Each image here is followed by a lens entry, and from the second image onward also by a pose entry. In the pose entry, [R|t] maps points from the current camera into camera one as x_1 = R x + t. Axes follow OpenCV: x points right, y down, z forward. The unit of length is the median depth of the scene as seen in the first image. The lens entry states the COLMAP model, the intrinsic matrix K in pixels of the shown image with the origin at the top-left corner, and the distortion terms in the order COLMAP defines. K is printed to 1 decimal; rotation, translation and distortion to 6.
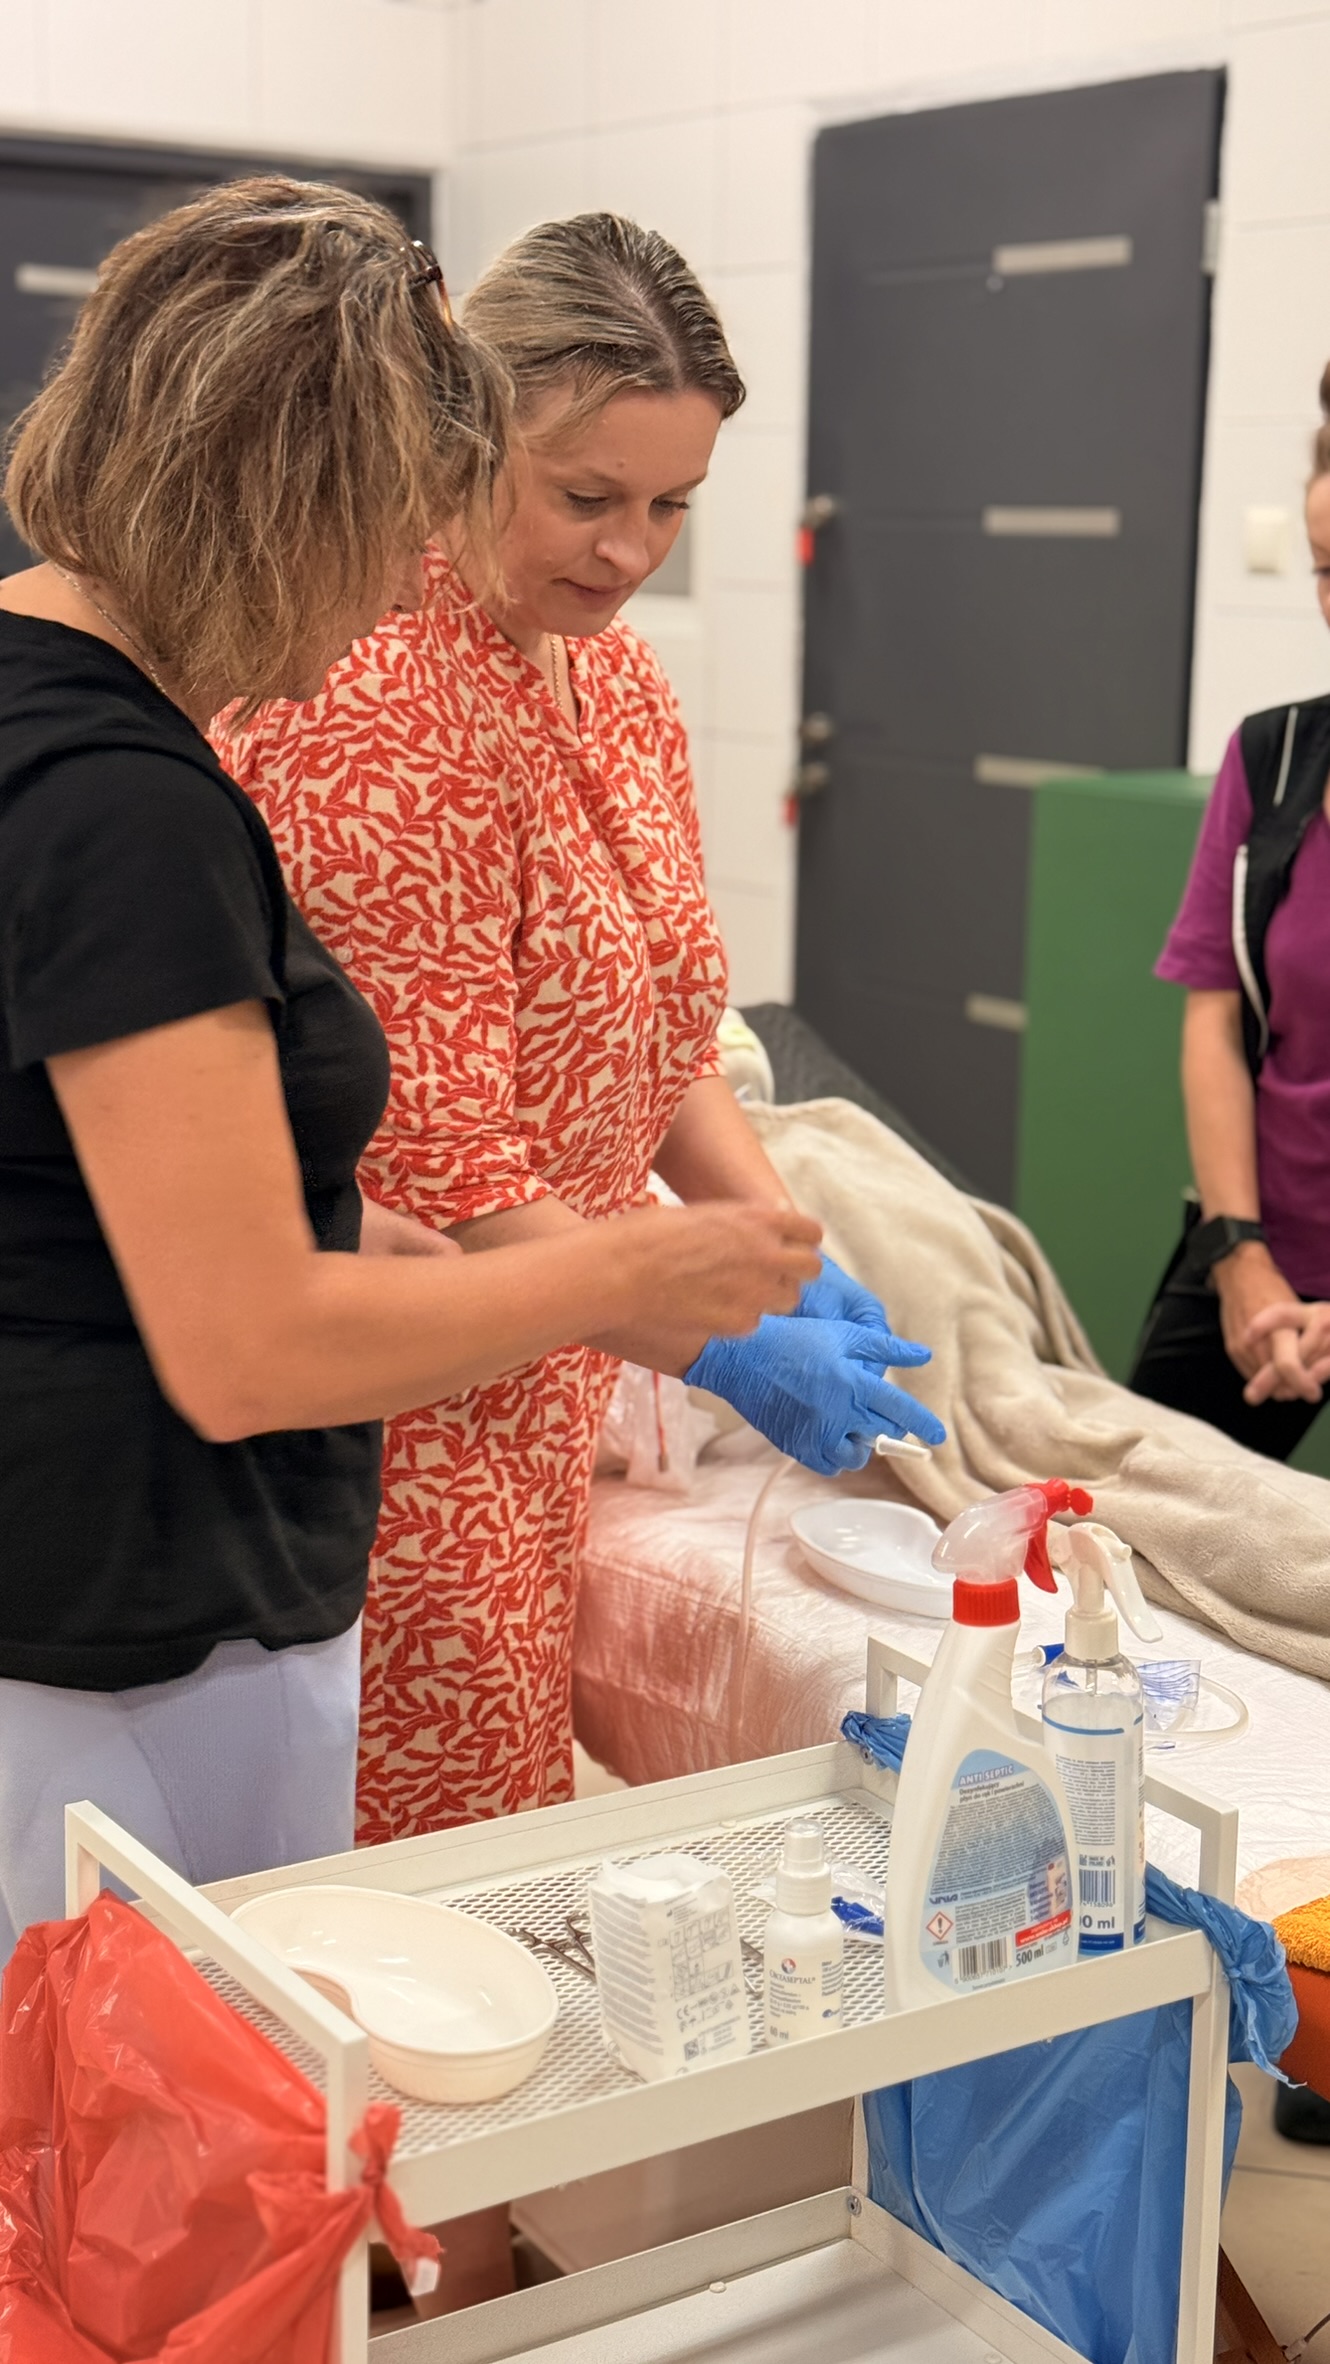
lens RADIAL K [[3328.4, 0, 686.6], [0, 3328.4, 1188.4], [0, 0, 1]] dist [0.237266, -0.705835]
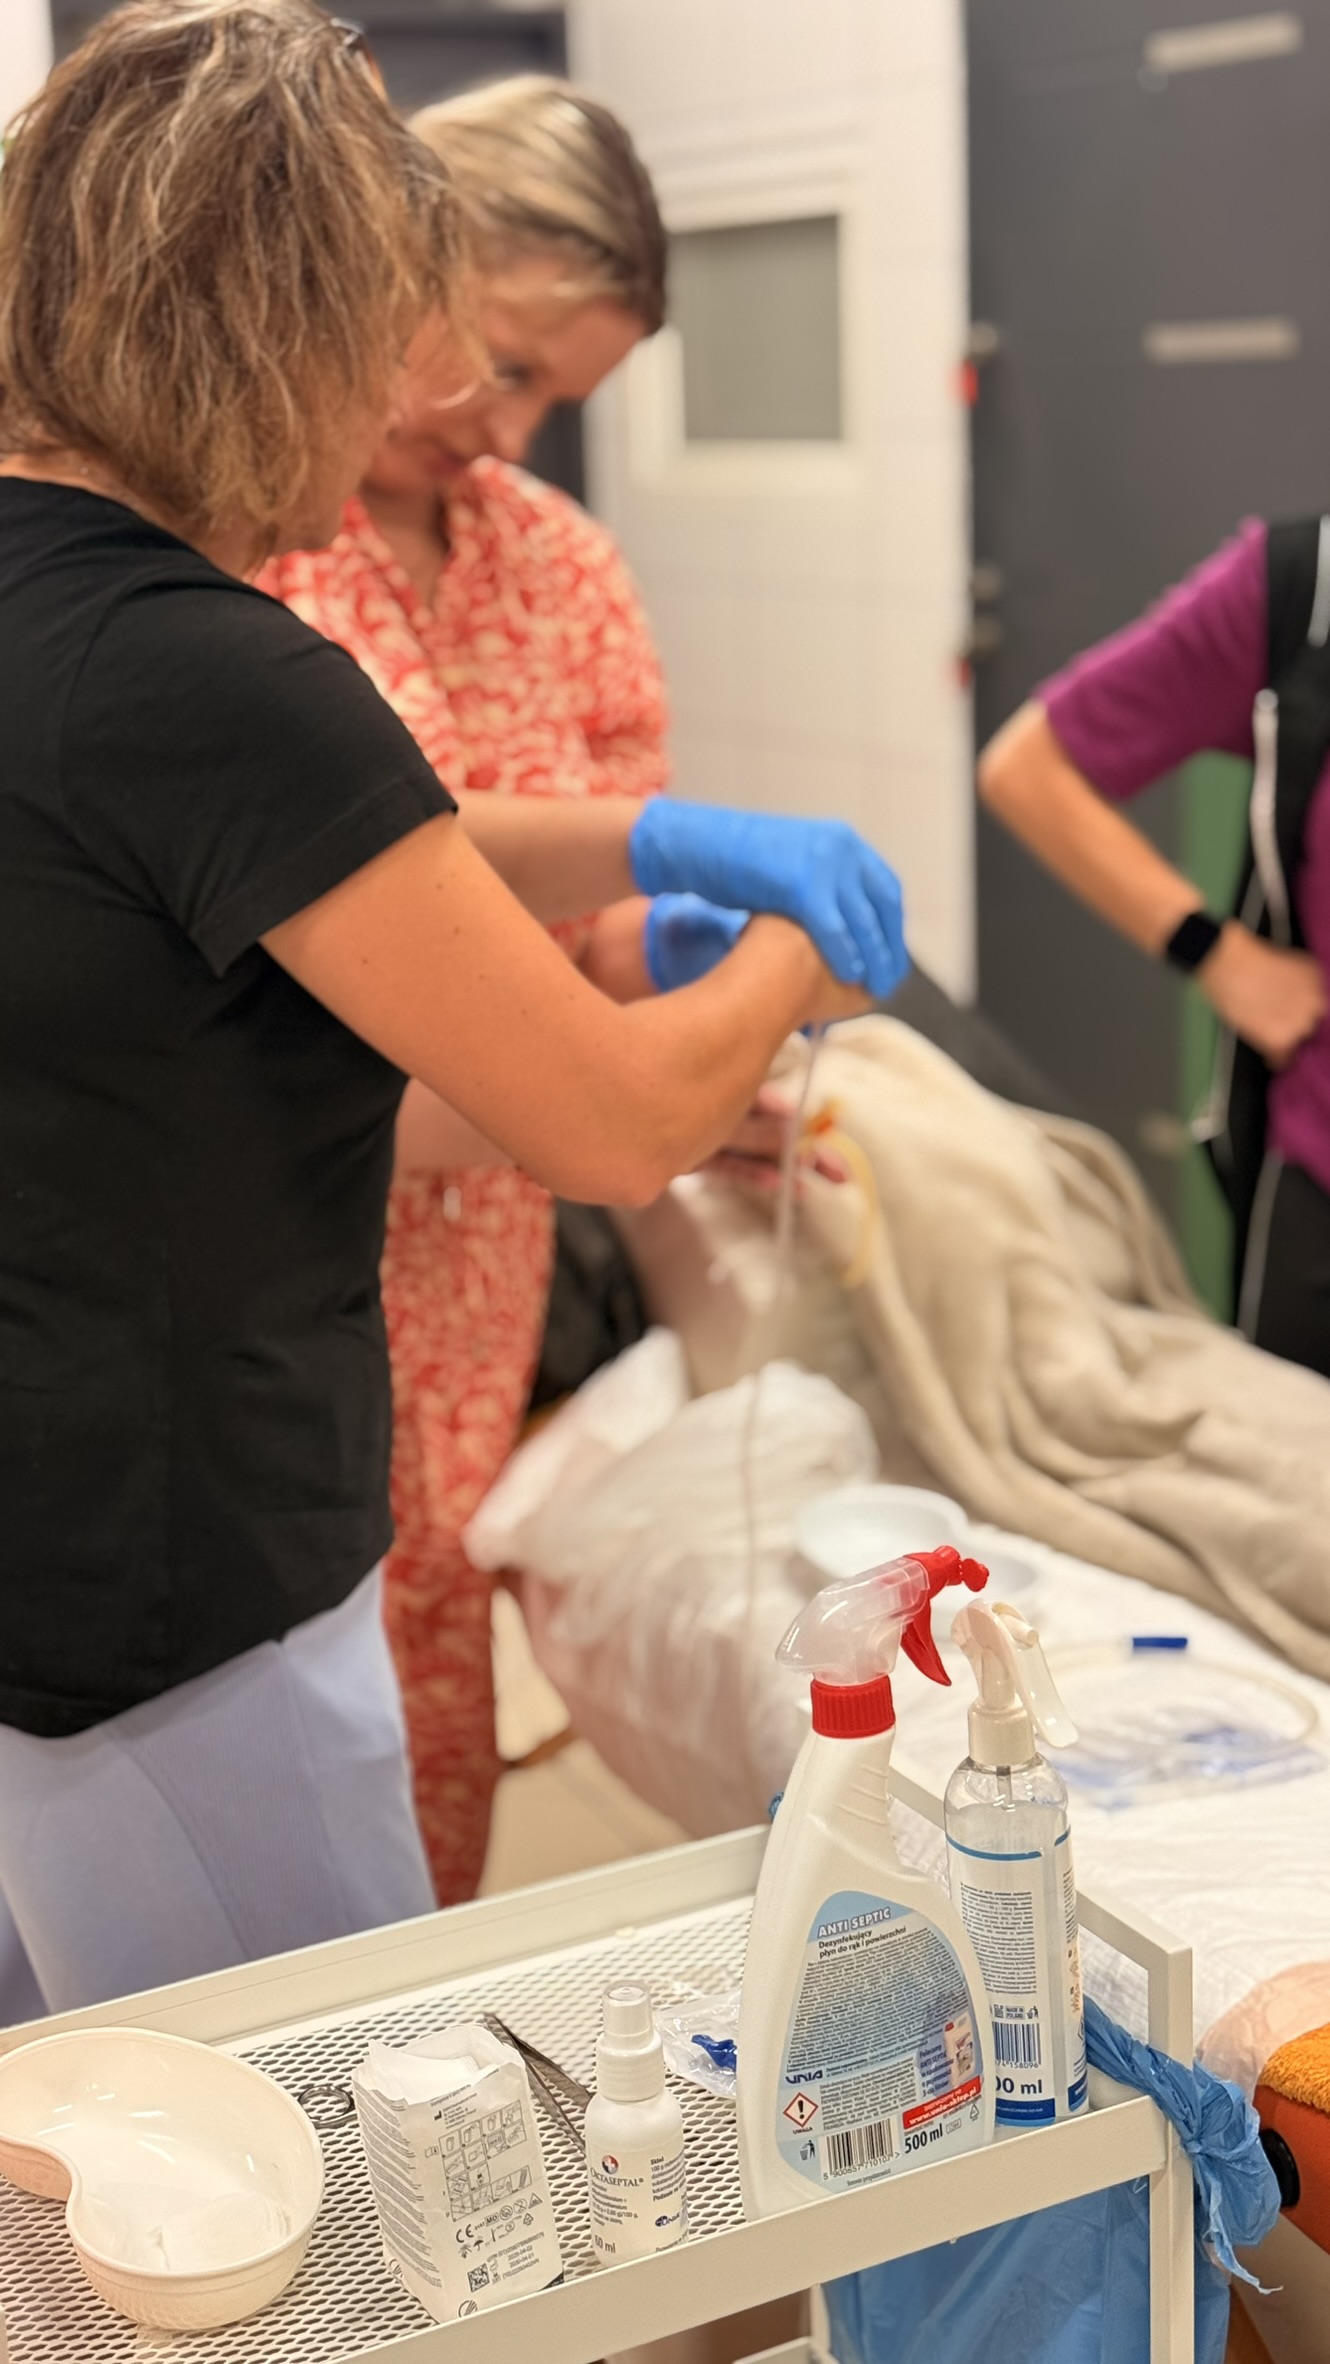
lens RADIAL K [[3331.5, 0, 678.4], [0, 3331.5, 1194.1], [0, 0, 1]] dist [0.166443, -0.142719]
pose [[0.995086, -0.029025, -0.094663, 0.123284], [0.033106, 0.998577, 0.041821, -0.032731], [0.093314, -0.044749, 0.994631, 0.196457]]
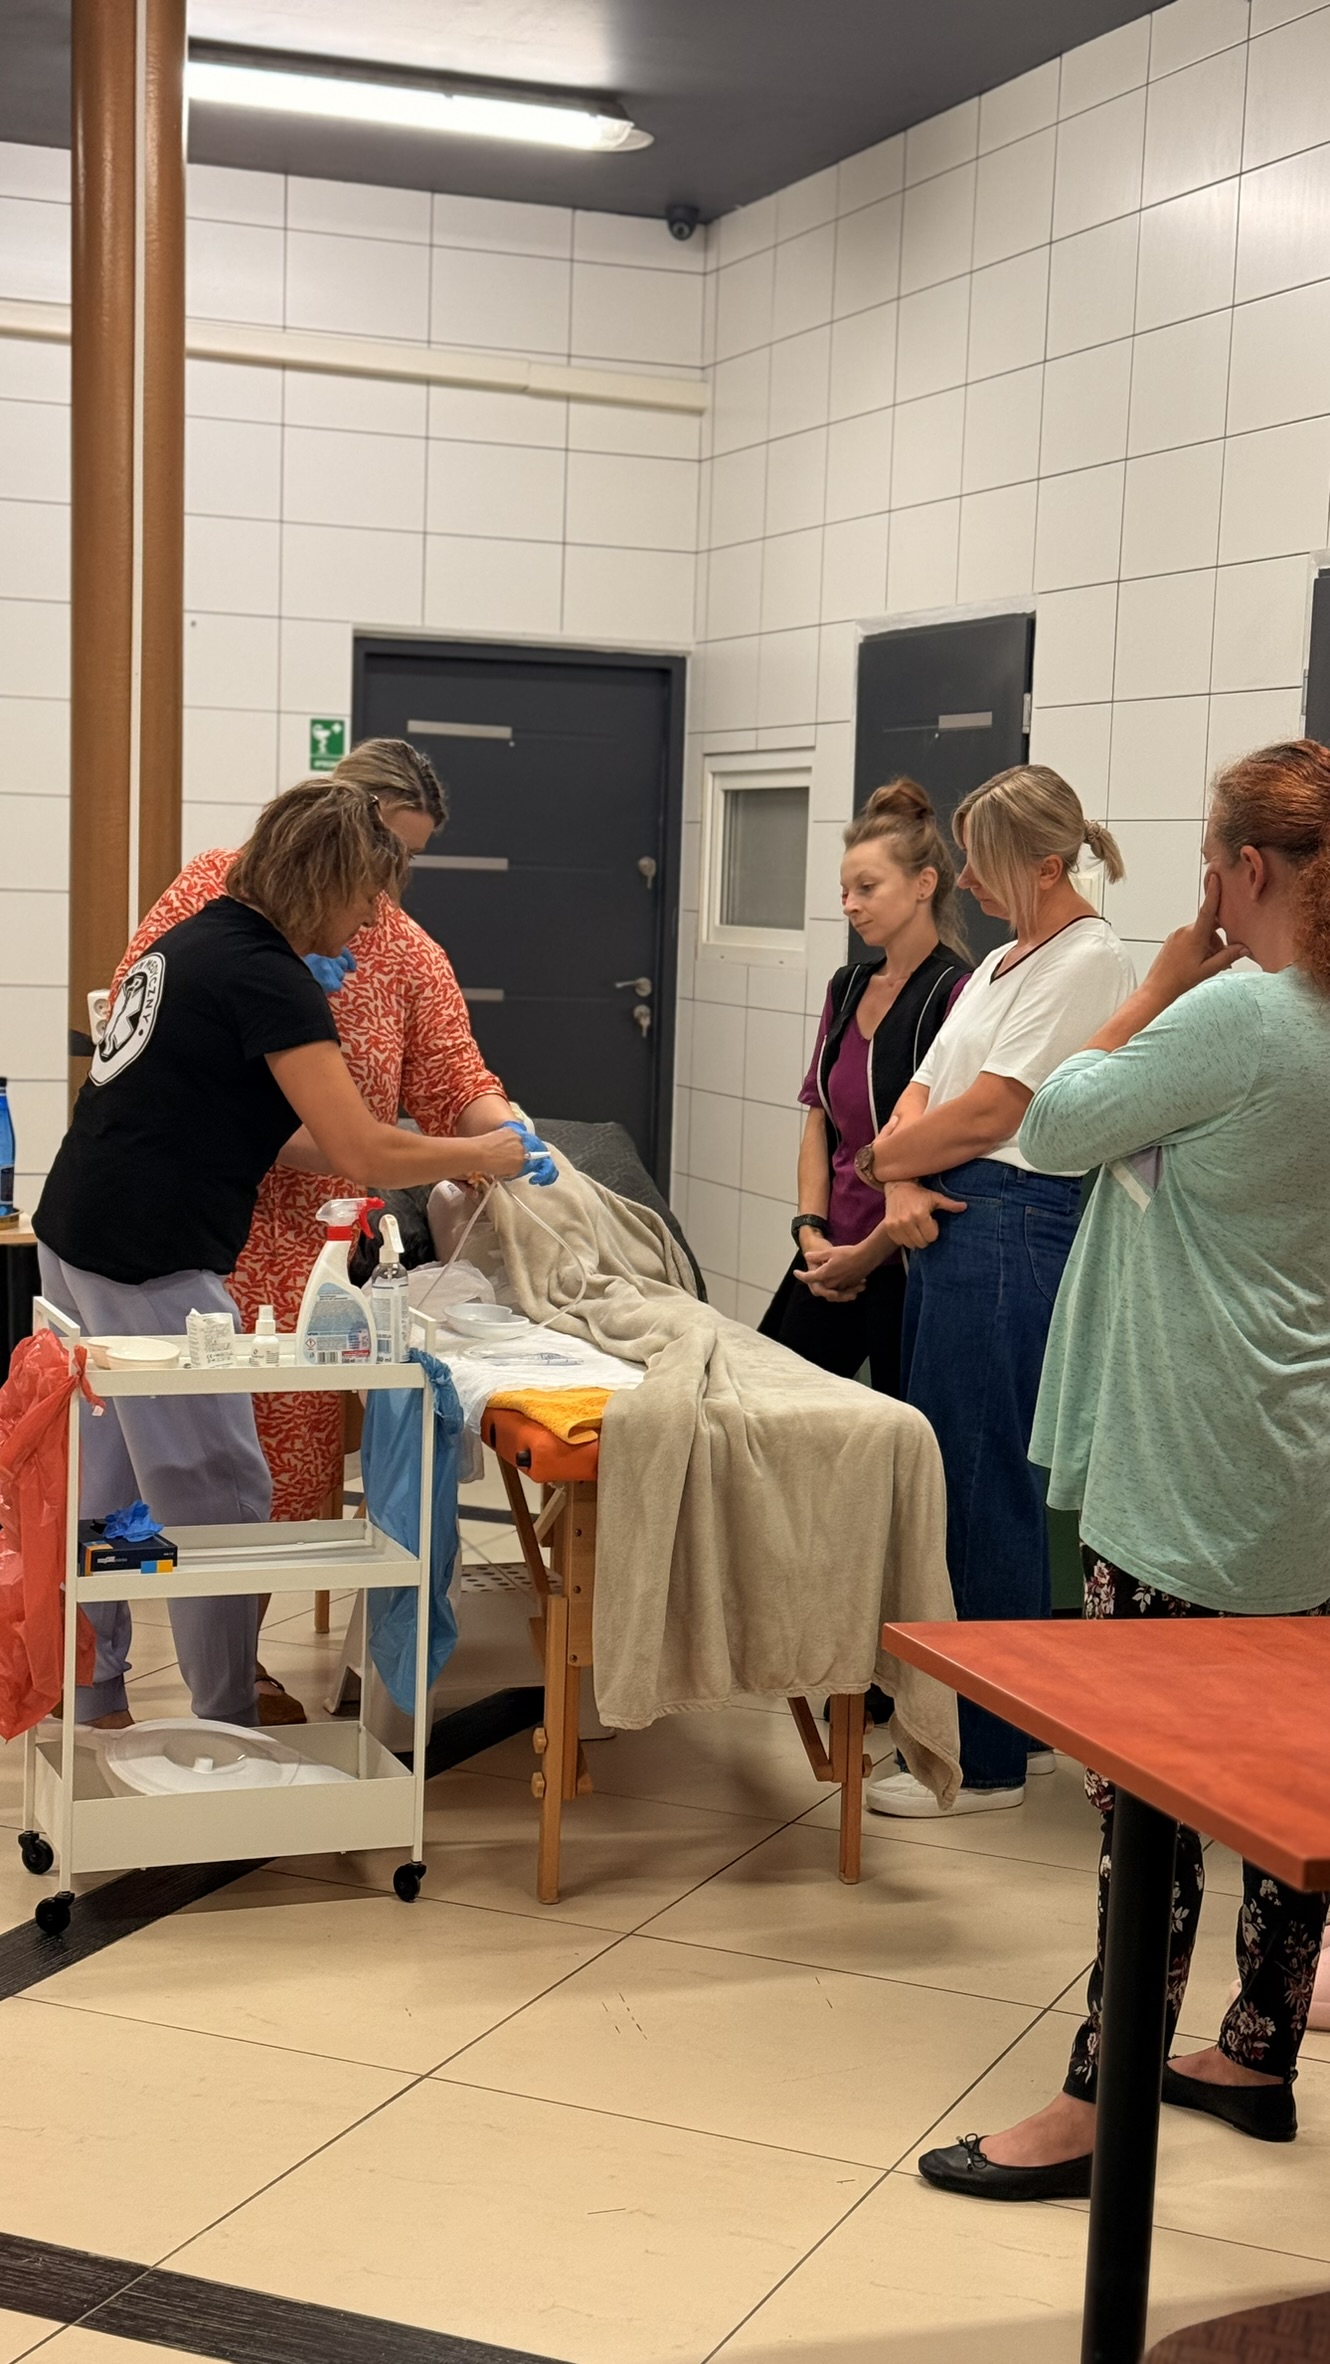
lens RADIAL K [[3331.5, 0, 678.4], [0, 3331.5, 1194.1], [0, 0, 1]] dist [0.166443, -0.142719]
pose [[0.976802, 0.032369, -0.211686, 0.935607], [-0.054867, 0.993343, -0.101283, 0.348021], [0.206998, 0.110548, 0.972076, -1.635991]]
